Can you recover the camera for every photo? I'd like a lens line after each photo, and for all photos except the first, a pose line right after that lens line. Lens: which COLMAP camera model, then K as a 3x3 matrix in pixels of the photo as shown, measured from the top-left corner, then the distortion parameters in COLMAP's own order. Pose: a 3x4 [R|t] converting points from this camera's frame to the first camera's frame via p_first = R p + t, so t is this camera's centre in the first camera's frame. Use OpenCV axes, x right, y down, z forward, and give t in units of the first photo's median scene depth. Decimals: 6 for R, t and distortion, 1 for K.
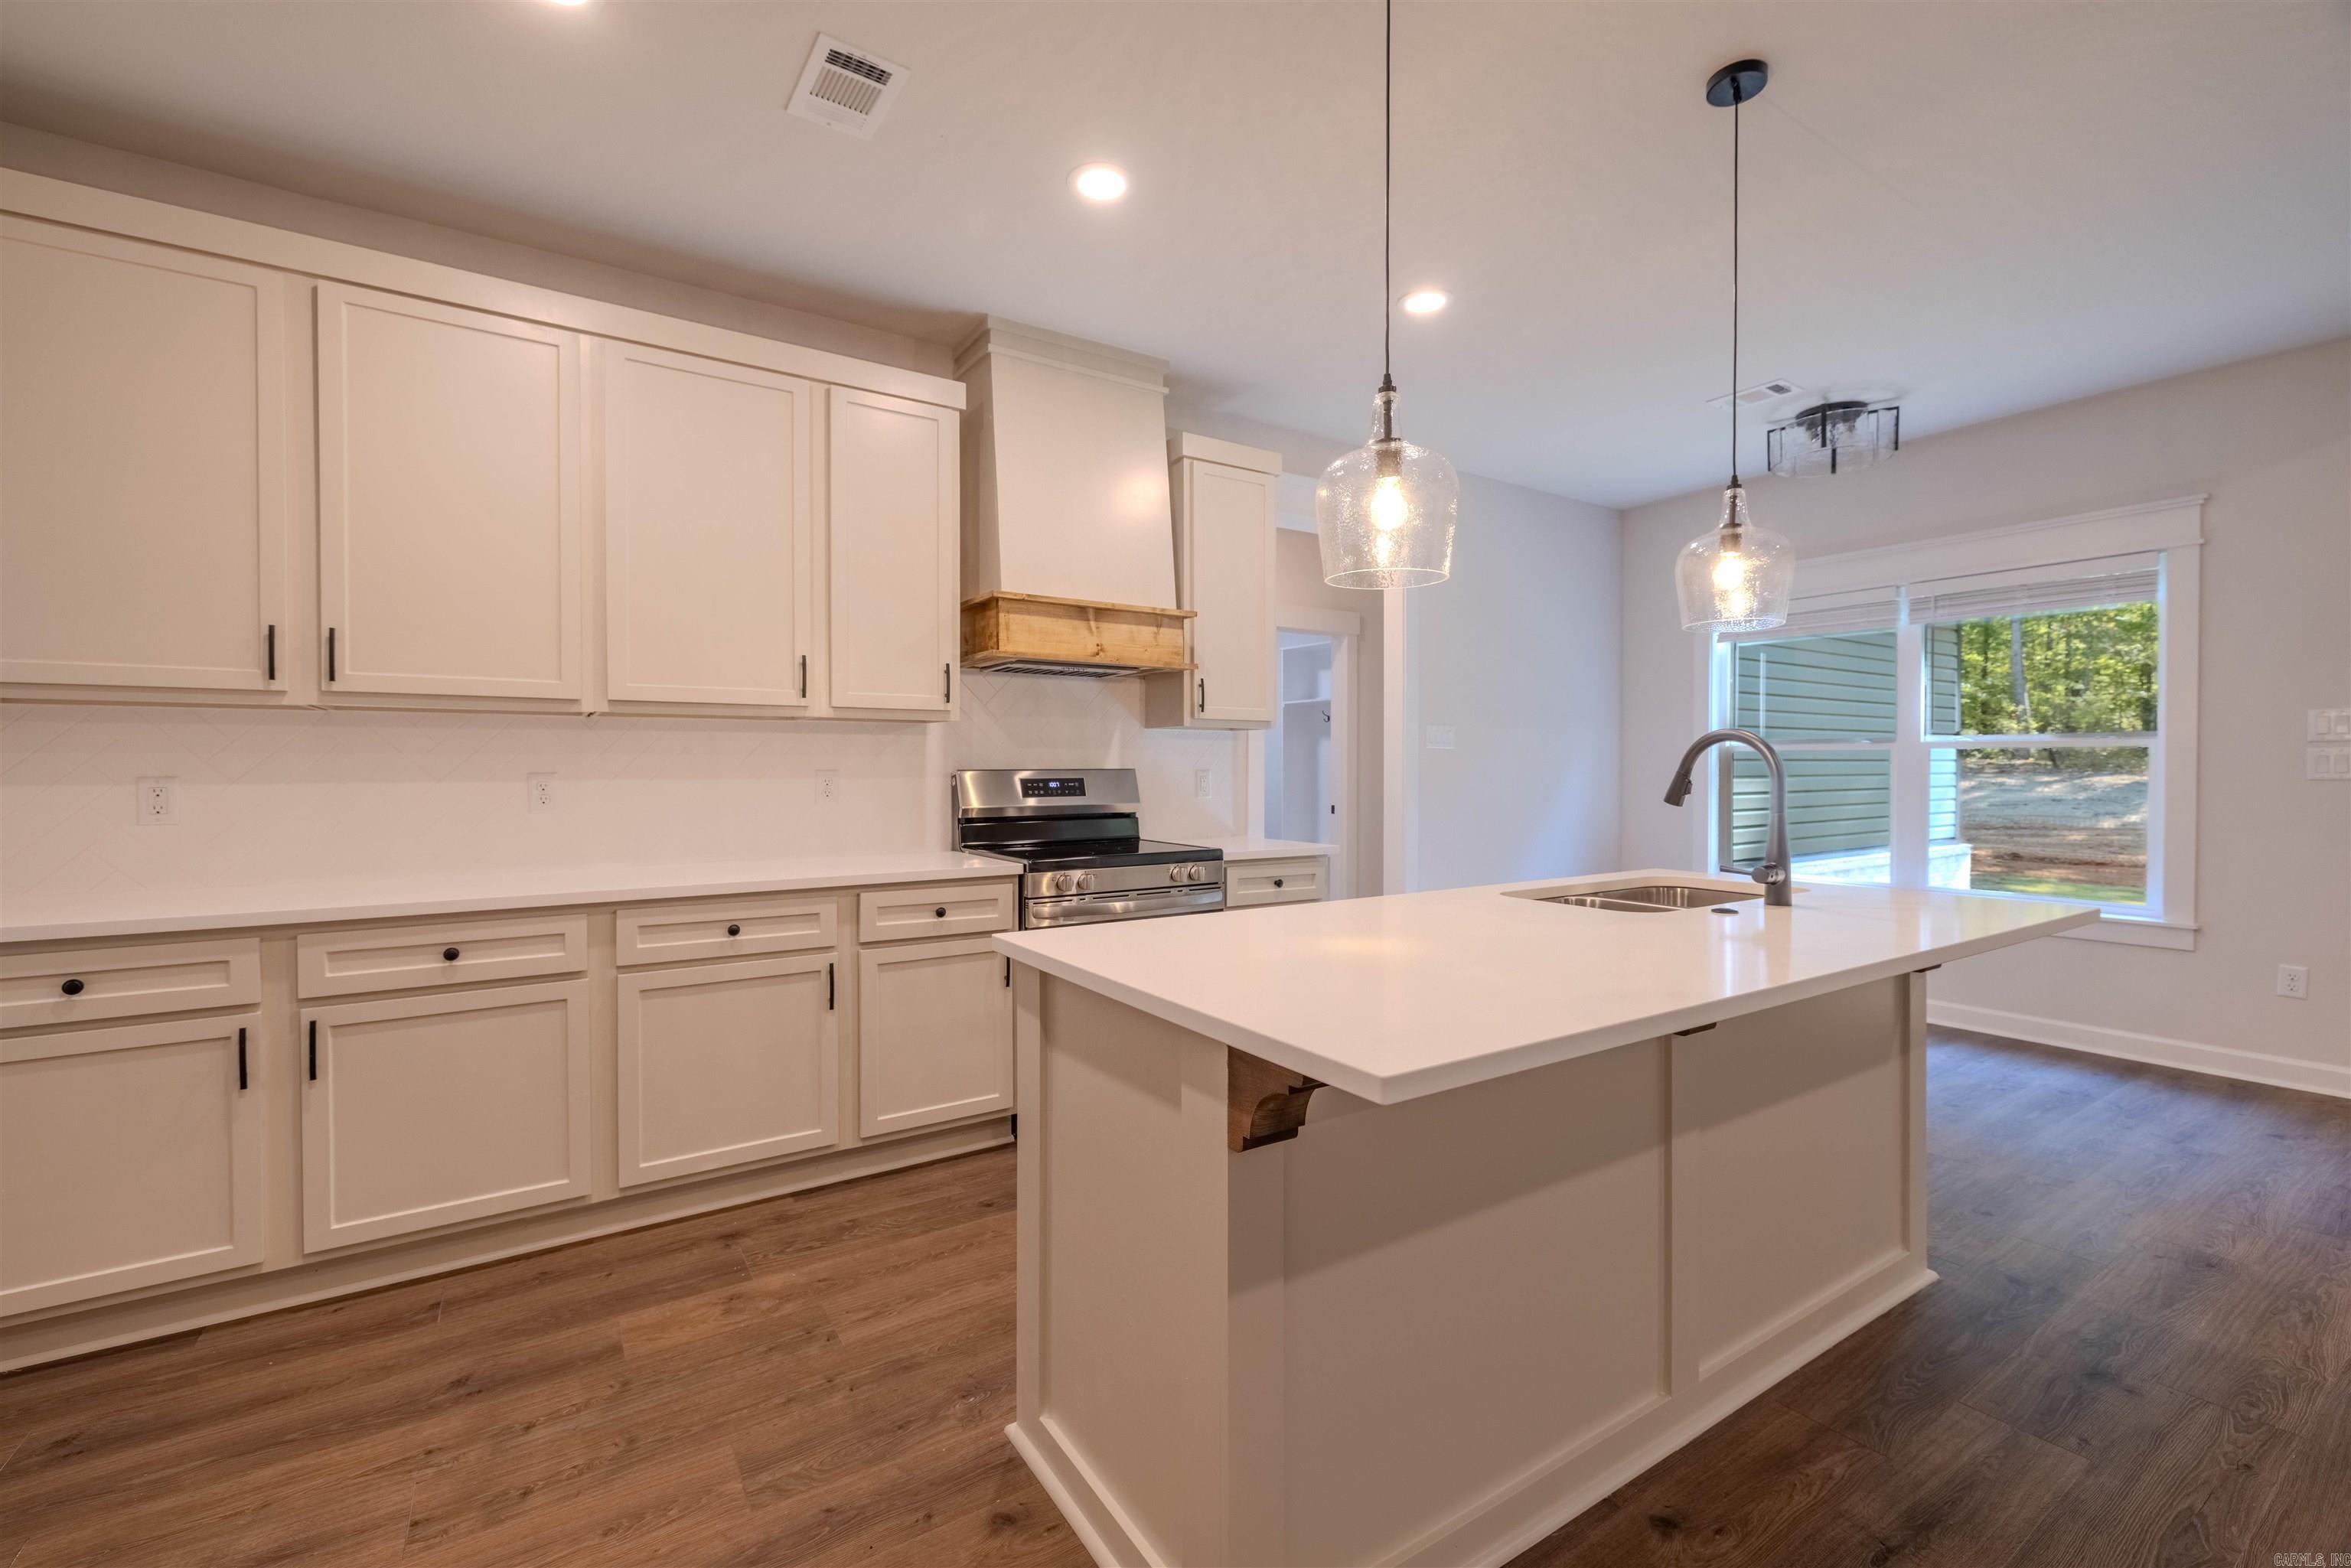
lens RADIAL K [[980.0, 0, 1165.6], [0, 980.0, 777.4], [0, 0, 1]] dist [-0.001000, -0.000509]
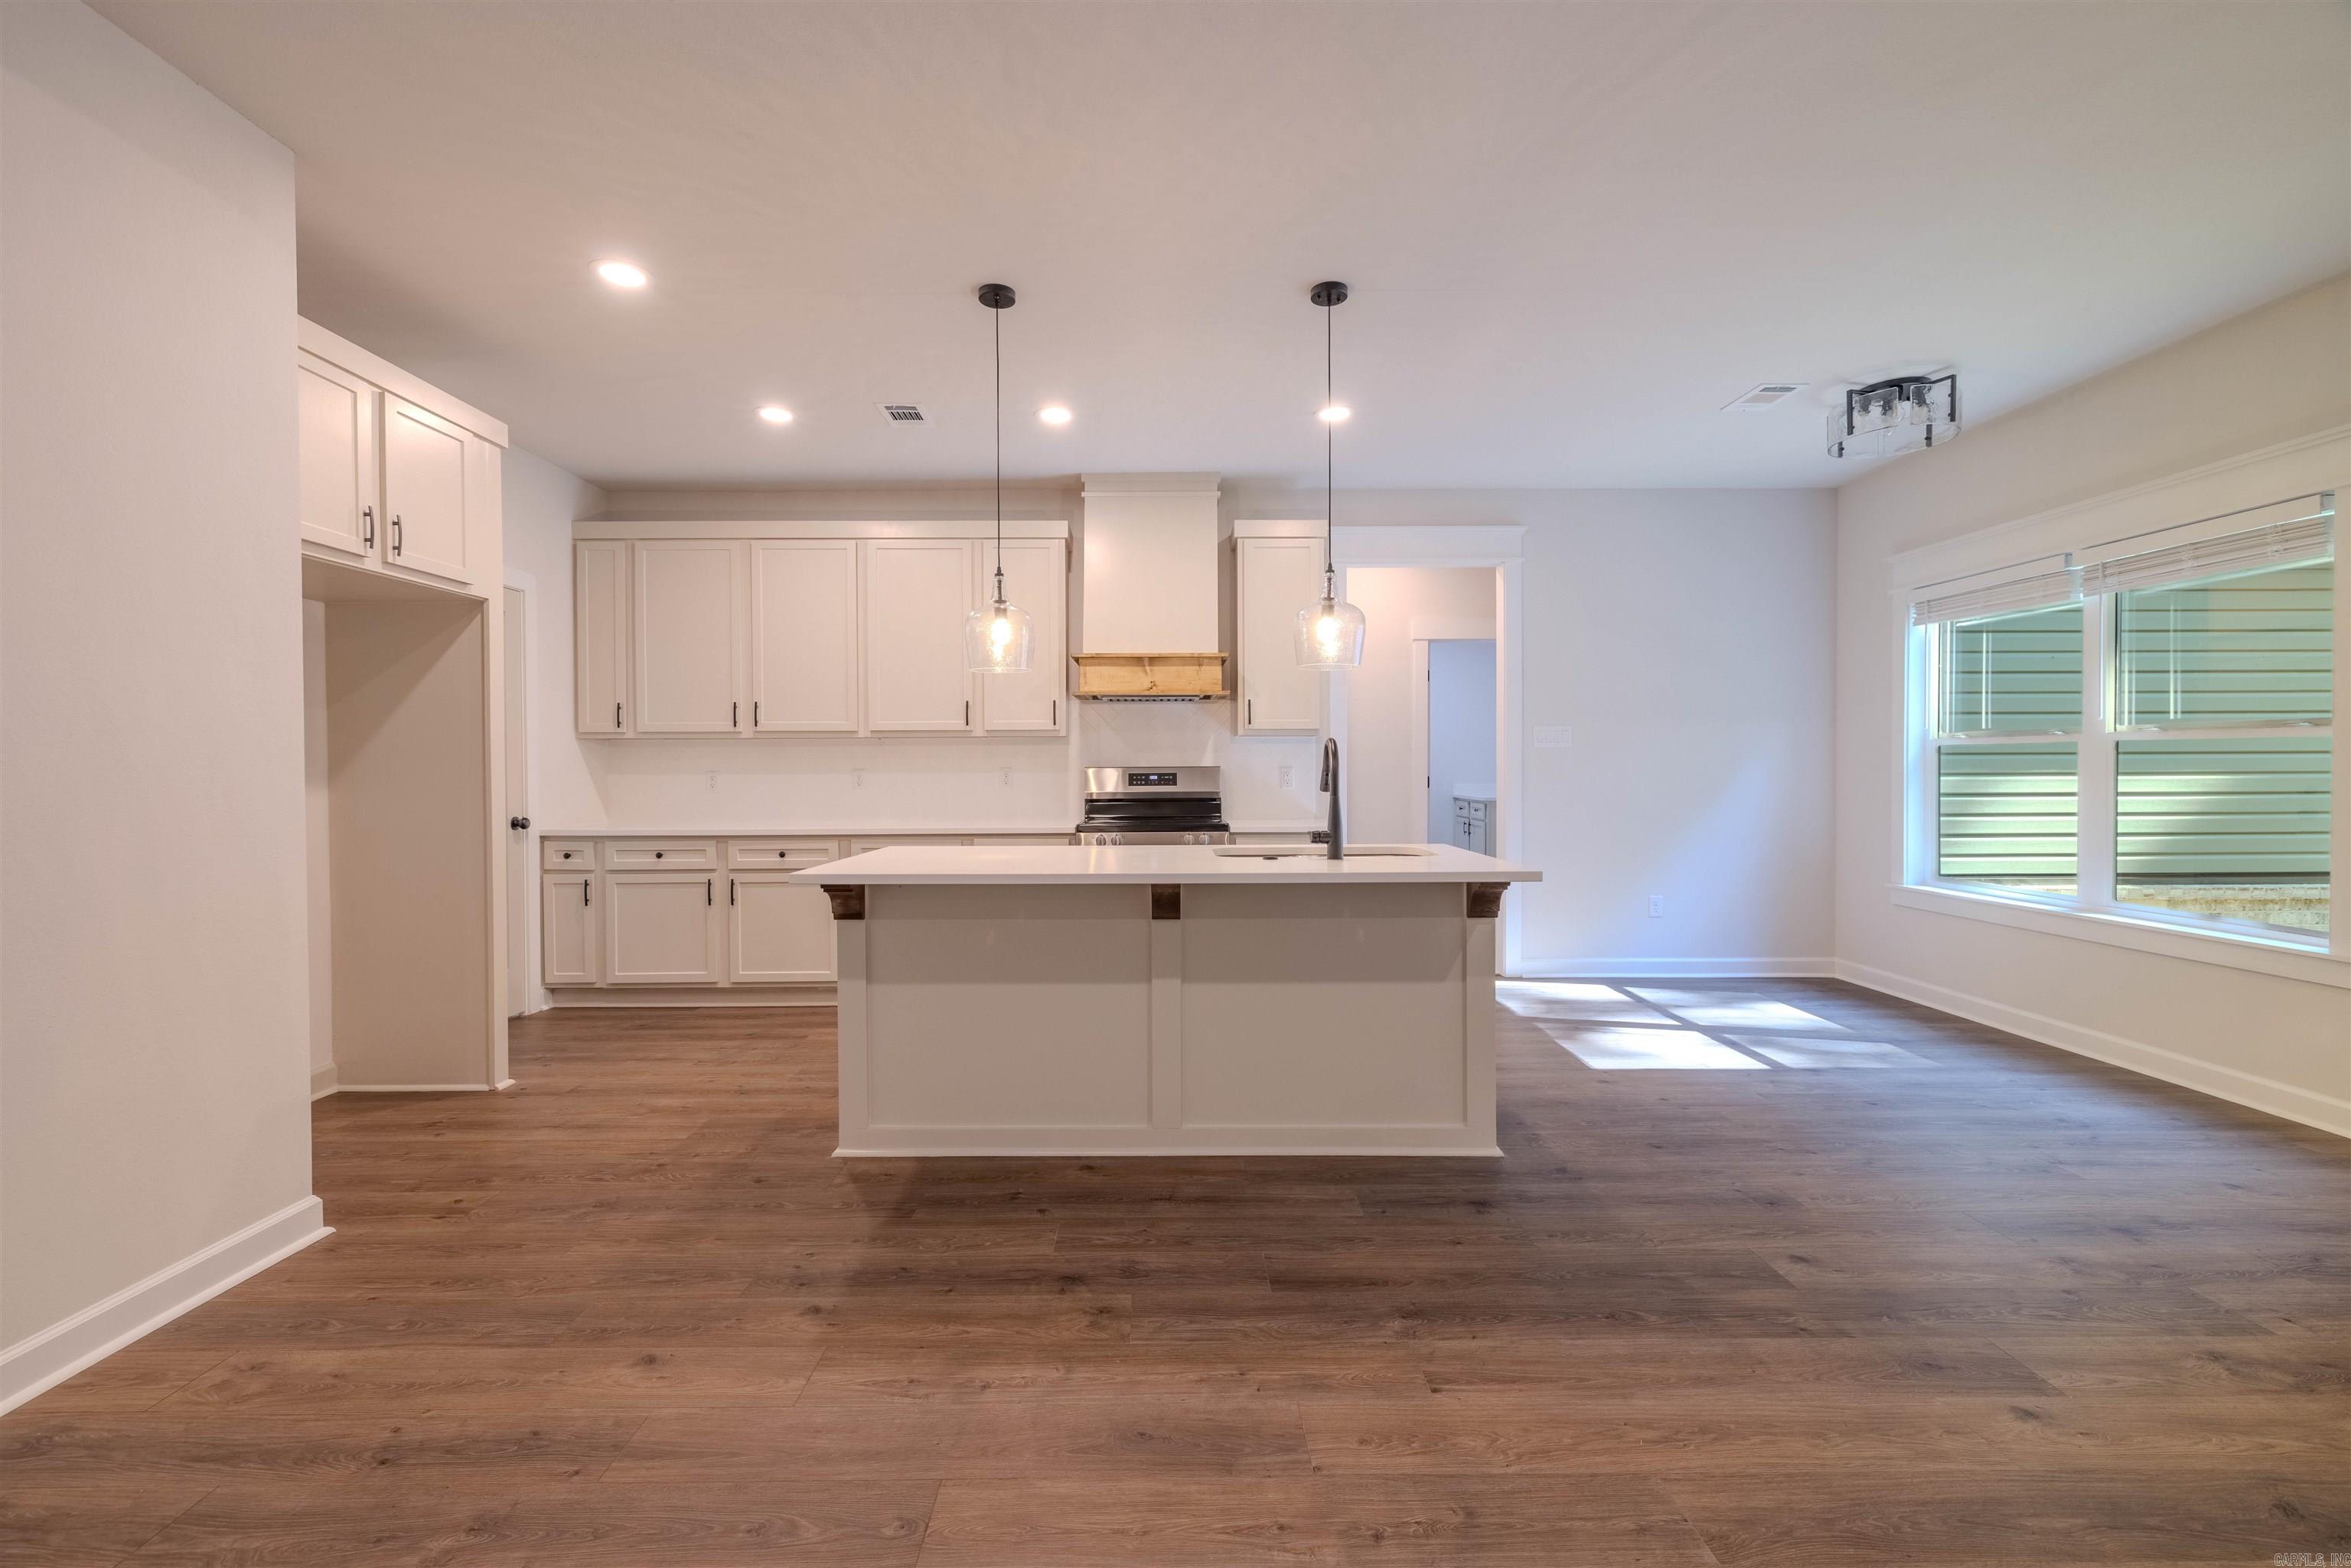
lens RADIAL K [[980.0, 0, 1165.6], [0, 980.0, 777.4], [0, 0, 1]] dist [-0.001000, -0.000509]
pose [[0.842051, 0.004329, -0.539381, 0.937225], [-0.002203, 0.999987, 0.004587, 0.001249], [0.539394, -0.002674, 0.842049, -0.287435]]
